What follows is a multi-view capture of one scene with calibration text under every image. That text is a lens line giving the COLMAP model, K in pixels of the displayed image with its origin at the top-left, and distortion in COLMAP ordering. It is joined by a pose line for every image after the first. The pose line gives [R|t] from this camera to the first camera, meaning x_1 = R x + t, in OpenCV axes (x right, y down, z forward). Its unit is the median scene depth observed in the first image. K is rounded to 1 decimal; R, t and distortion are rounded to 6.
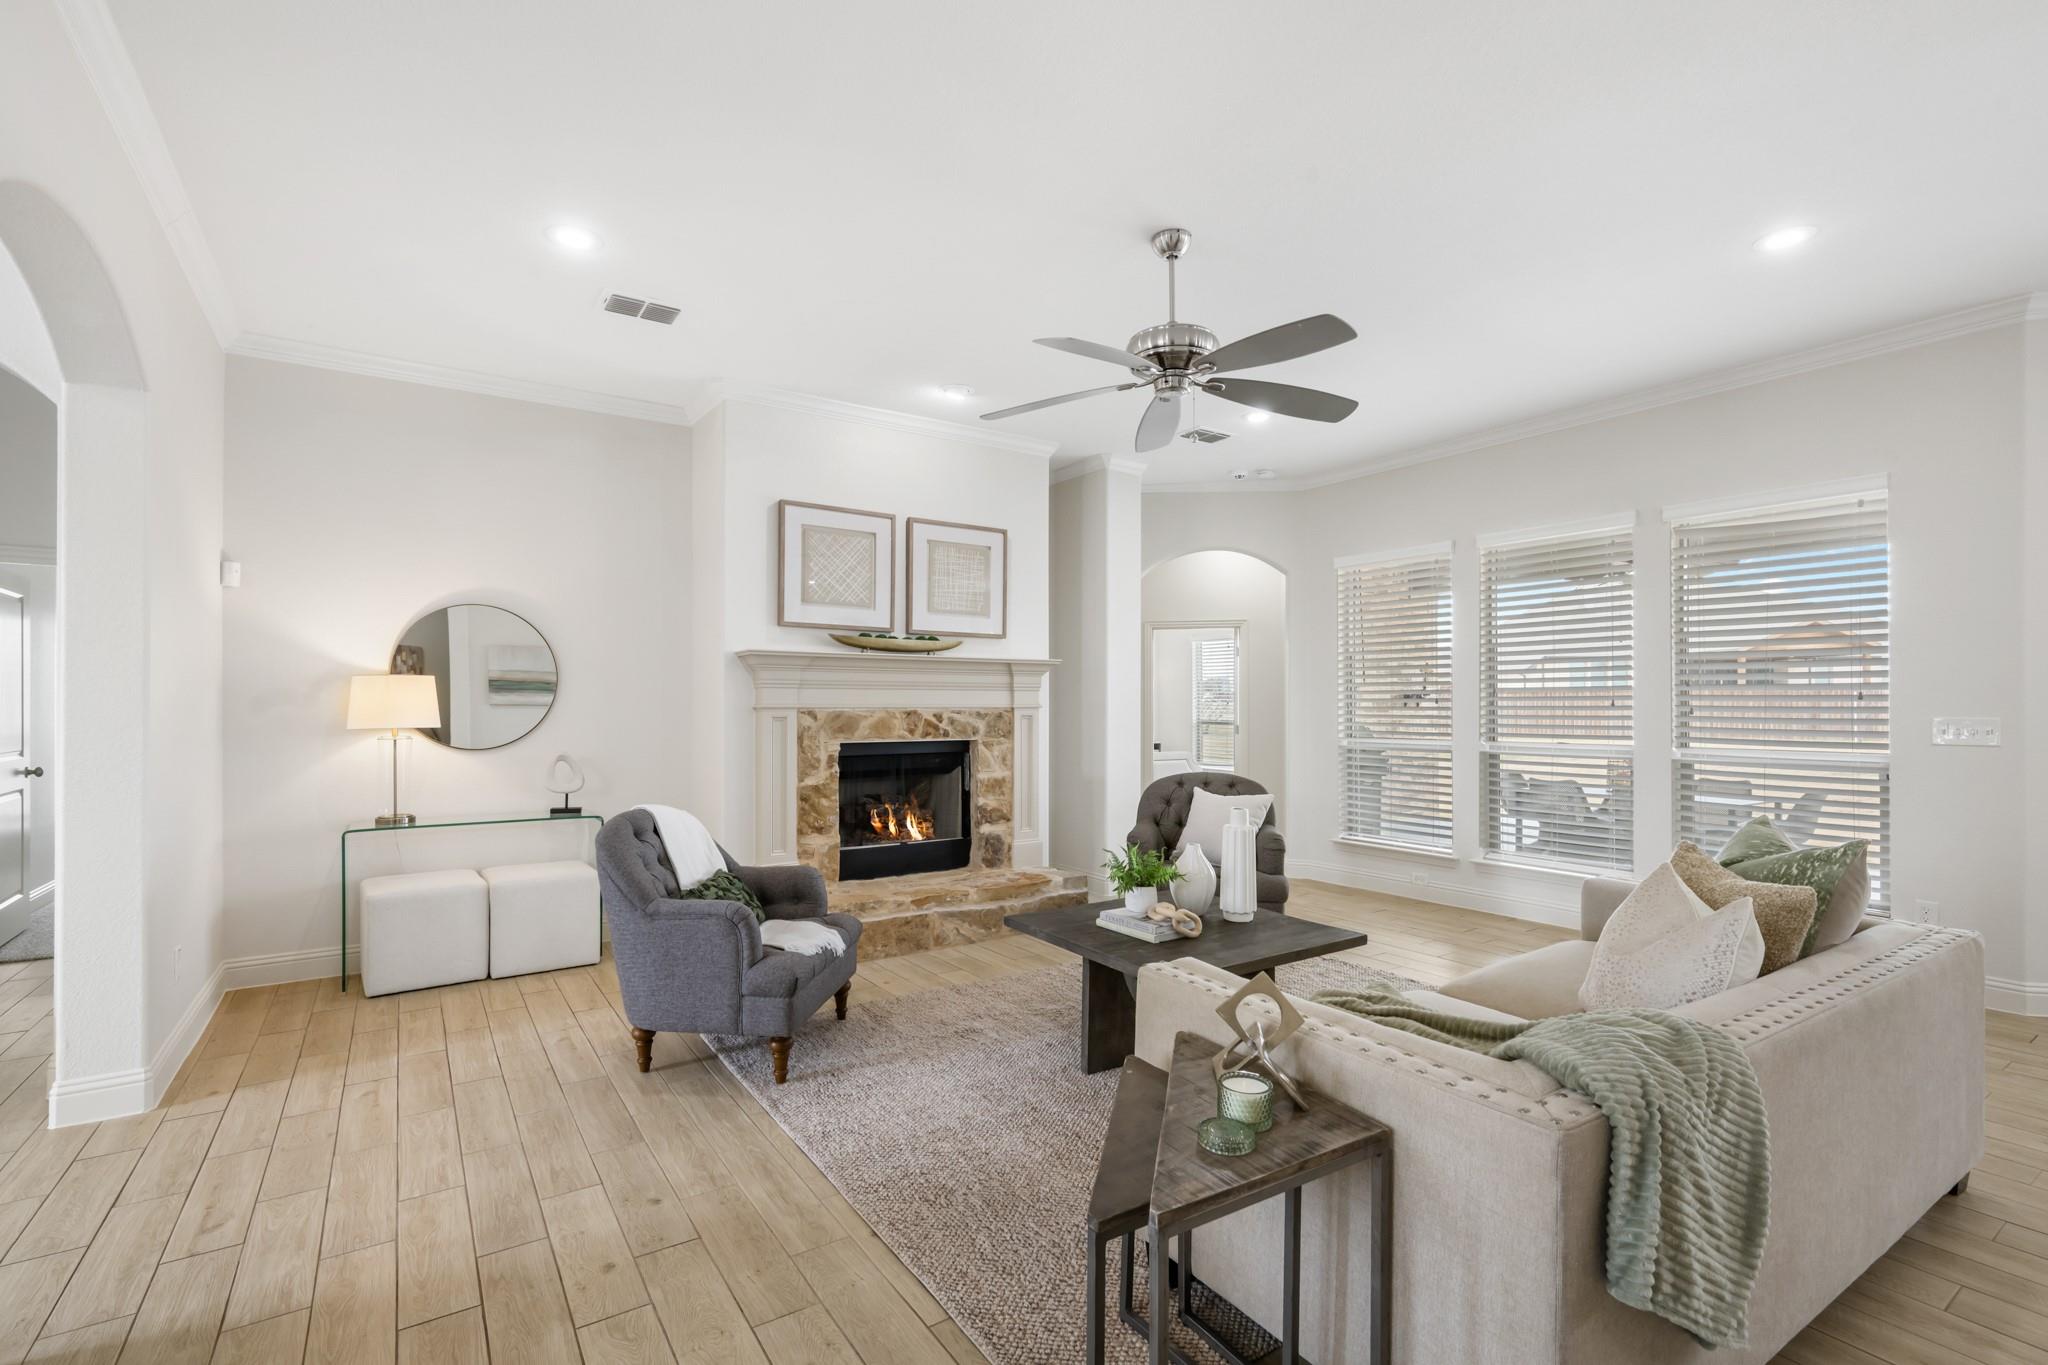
lens RADIAL K [[919.9, 0, 1012.3], [0, 919.9, 692.8], [0, 0, 1]] dist [0.003754, -0.000883]
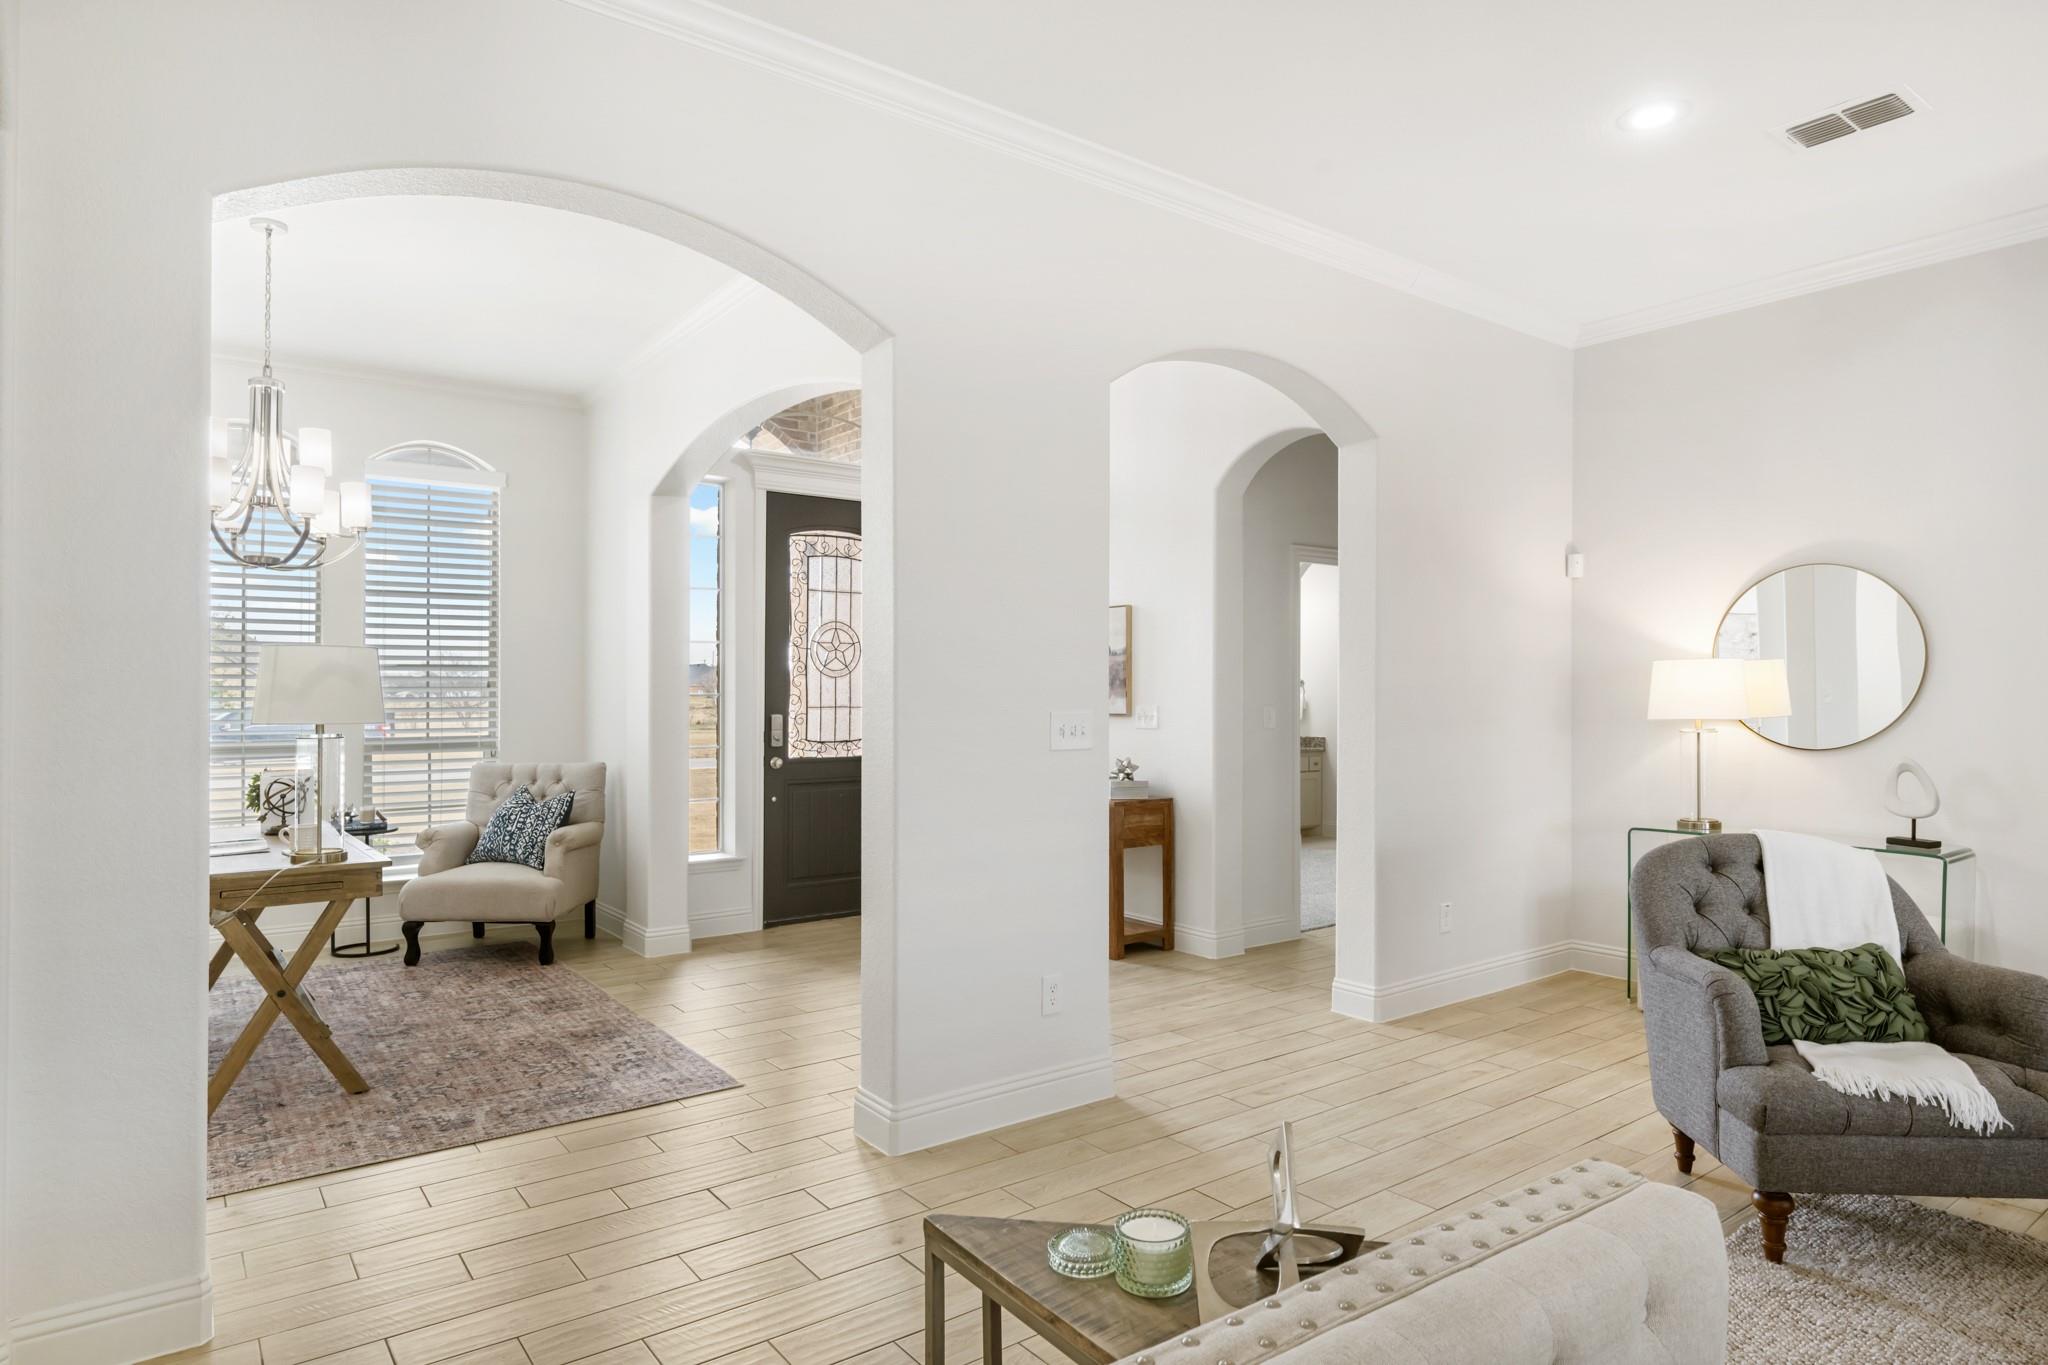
lens RADIAL K [[1157.1, 0, 1017.2], [0, 1157.1, 690.2], [0, 0, 1]] dist [0.000723, -0.000664]
pose [[0.059728, -0.005163, -0.998201, 0.497422], [0.016265, 0.999859, -0.004199, 0.005666], [0.998082, -0.015985, 0.059804, 0.369398]]
